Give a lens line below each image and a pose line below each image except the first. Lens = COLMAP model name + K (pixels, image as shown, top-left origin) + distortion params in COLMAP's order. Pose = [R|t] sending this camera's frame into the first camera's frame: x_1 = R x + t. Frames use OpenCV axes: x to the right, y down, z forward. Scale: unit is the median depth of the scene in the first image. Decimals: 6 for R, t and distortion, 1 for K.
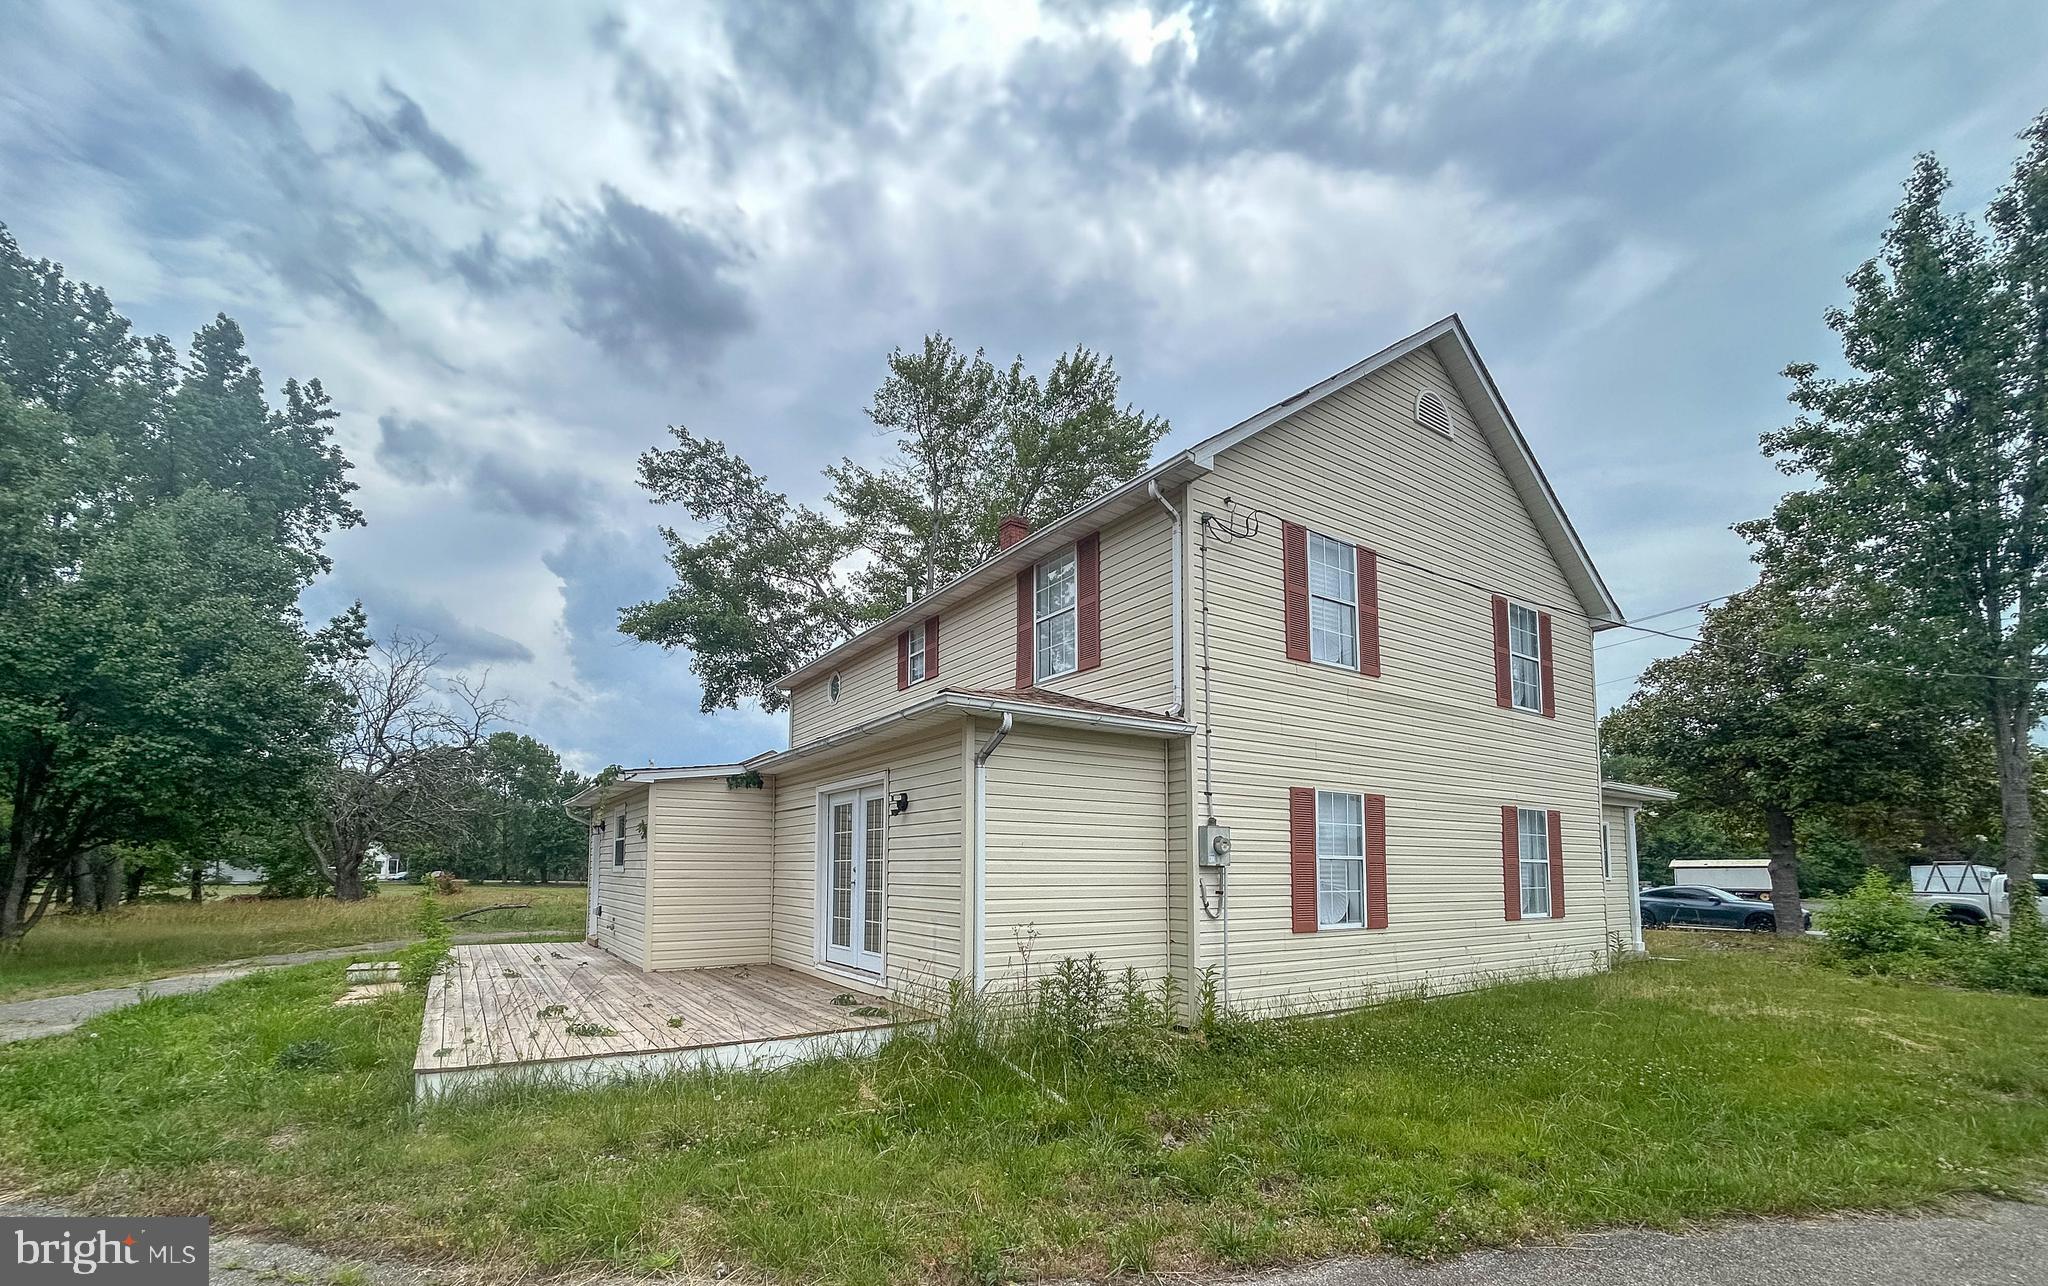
lens RADIAL K [[842.3, 0, 1023.9], [0, 842.3, 794.0], [0, 0, 1]] dist [0.009849, 0.000035]
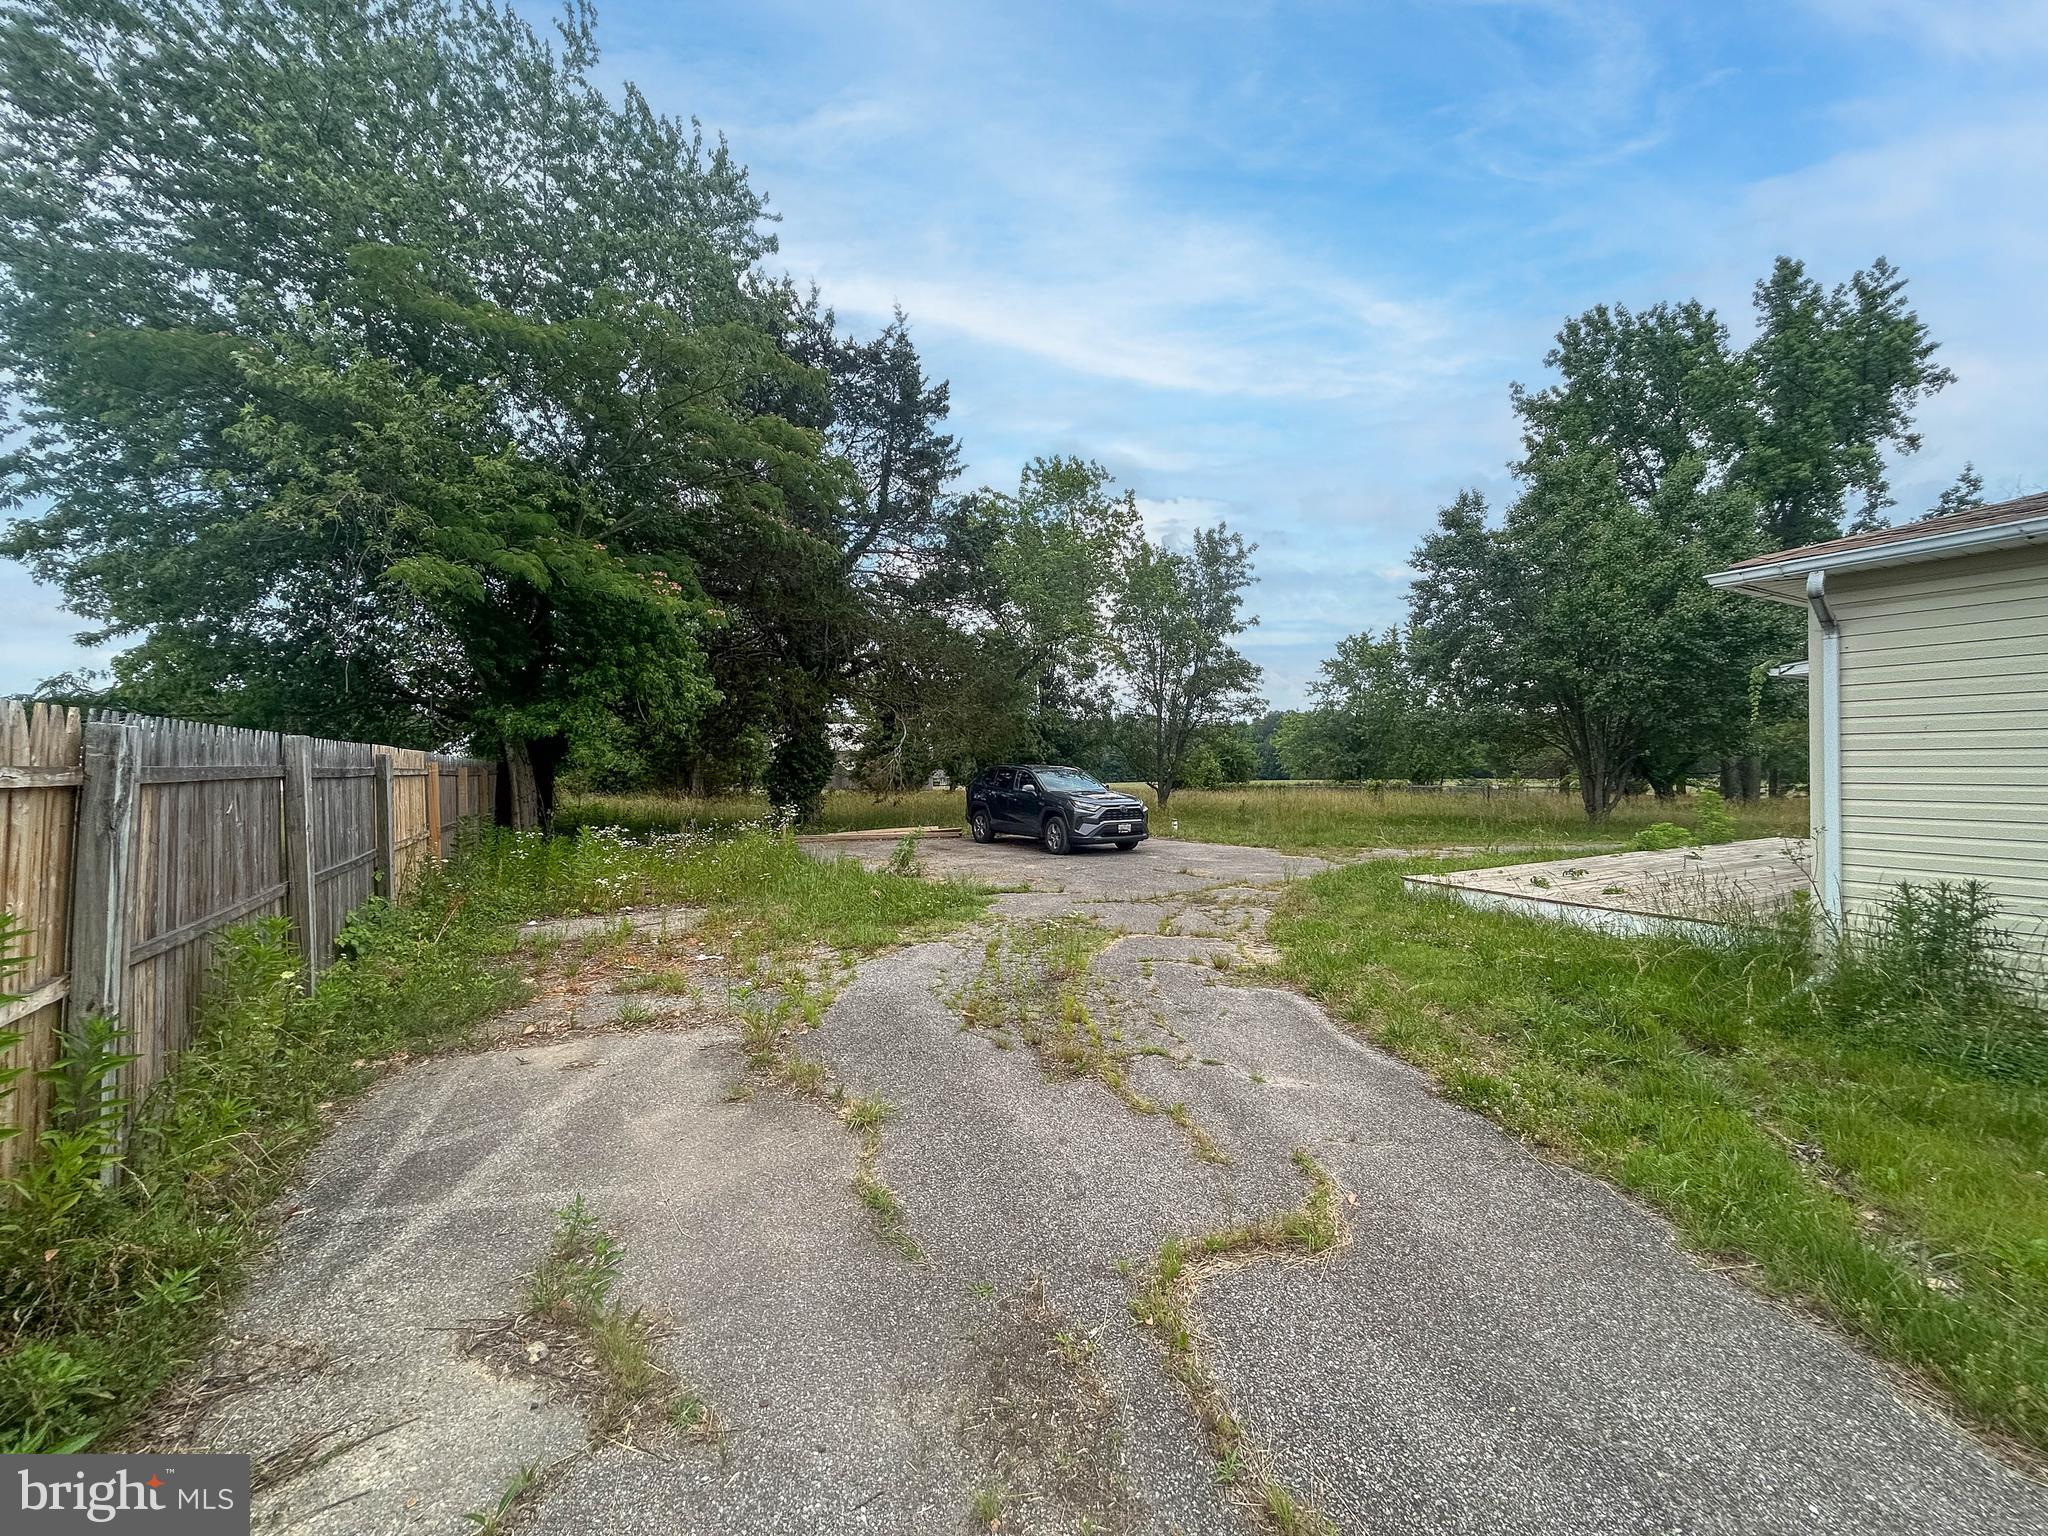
lens RADIAL K [[825.7, 0, 1024.0], [0, 825.7, 768.0], [0, 0, 1]] dist [0.000071, -0.000015]
pose [[-0.091452, -0.001498, -0.995808, 0.189685], [0.094970, 0.995428, -0.010219, 0.006346], [0.991271, -0.095506, -0.090892, 0.065859]]
